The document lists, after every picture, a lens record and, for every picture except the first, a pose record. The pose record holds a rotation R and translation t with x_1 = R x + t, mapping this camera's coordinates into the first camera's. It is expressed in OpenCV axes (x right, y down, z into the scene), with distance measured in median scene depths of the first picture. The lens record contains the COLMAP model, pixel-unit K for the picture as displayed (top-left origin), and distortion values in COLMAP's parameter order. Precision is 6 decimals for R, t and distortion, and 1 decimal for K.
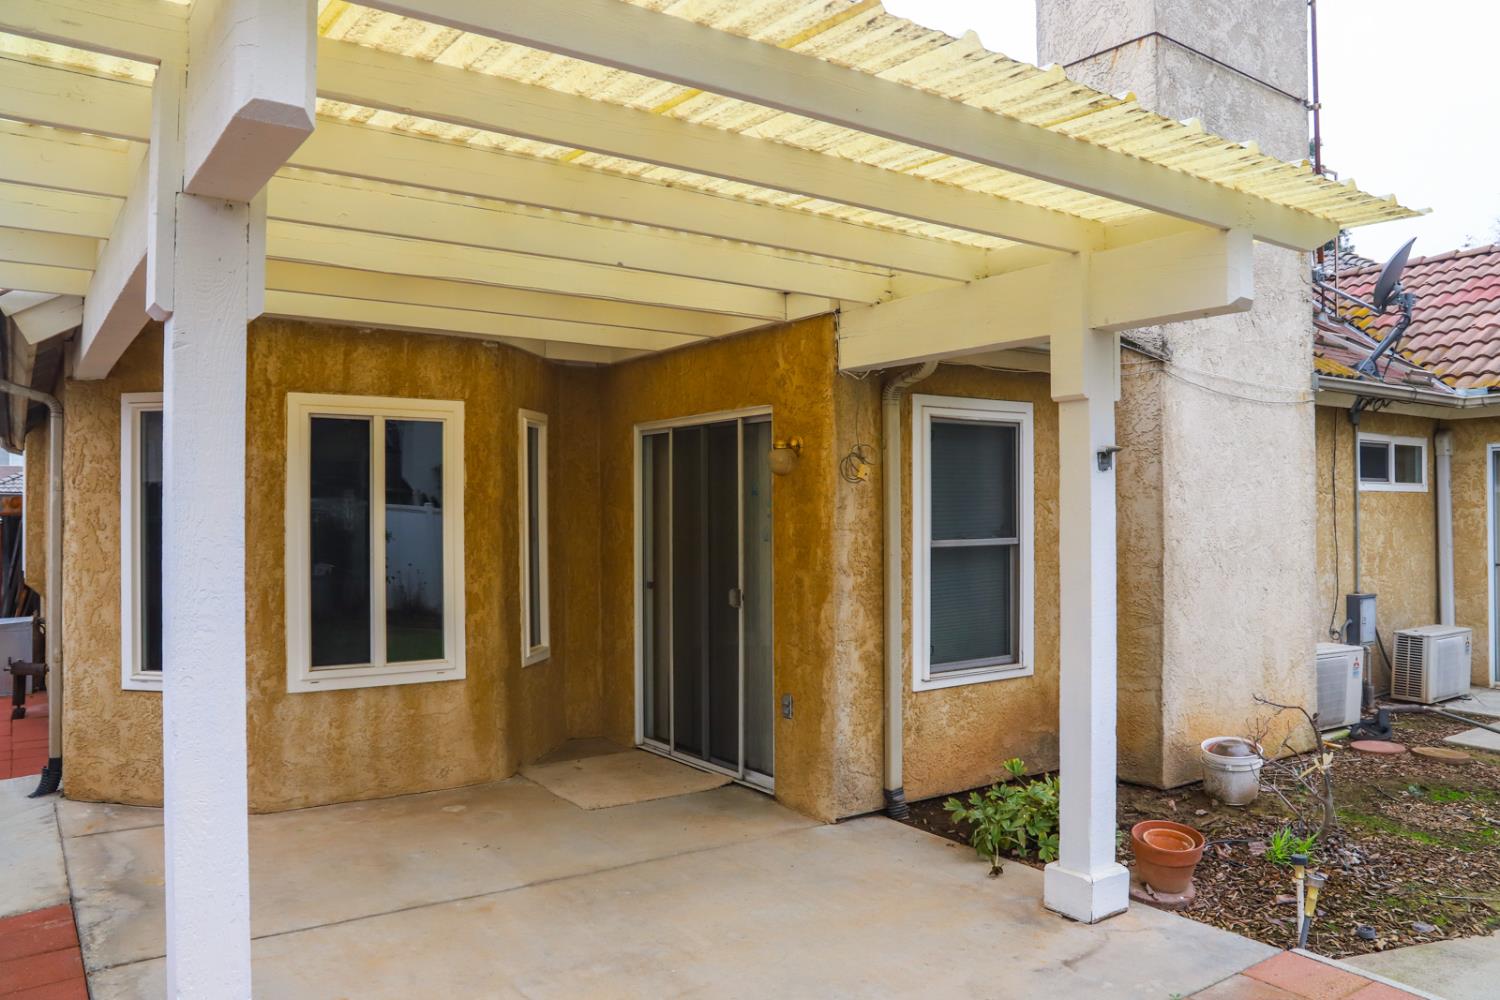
lens RADIAL K [[1070.9, 0, 741.0], [0, 1070.9, 503.5], [0, 0, 1]] dist [-0.089144, 0.047806]
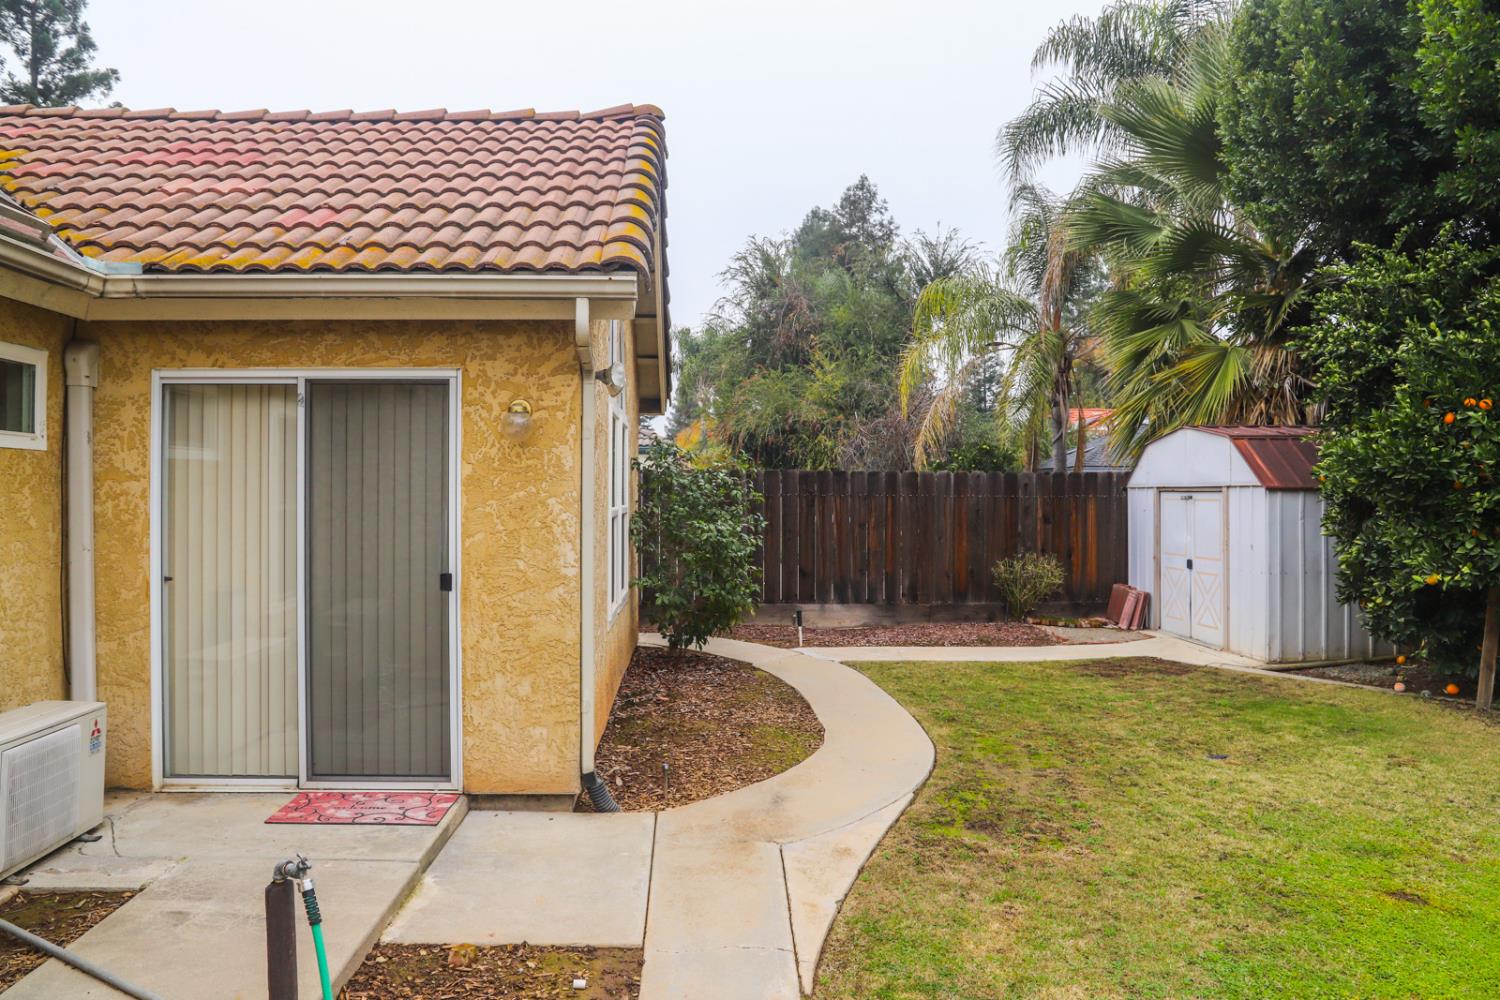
lens RADIAL K [[1070.9, 0, 744.8], [0, 1070.9, 498.2], [0, 0, 1]] dist [-0.089144, 0.047806]
pose [[0.513807, 0.007354, 0.857874, 0.386910], [-0.016430, 0.999864, 0.001270, 0.007297], [-0.857749, -0.014747, 0.513858, 0.411878]]
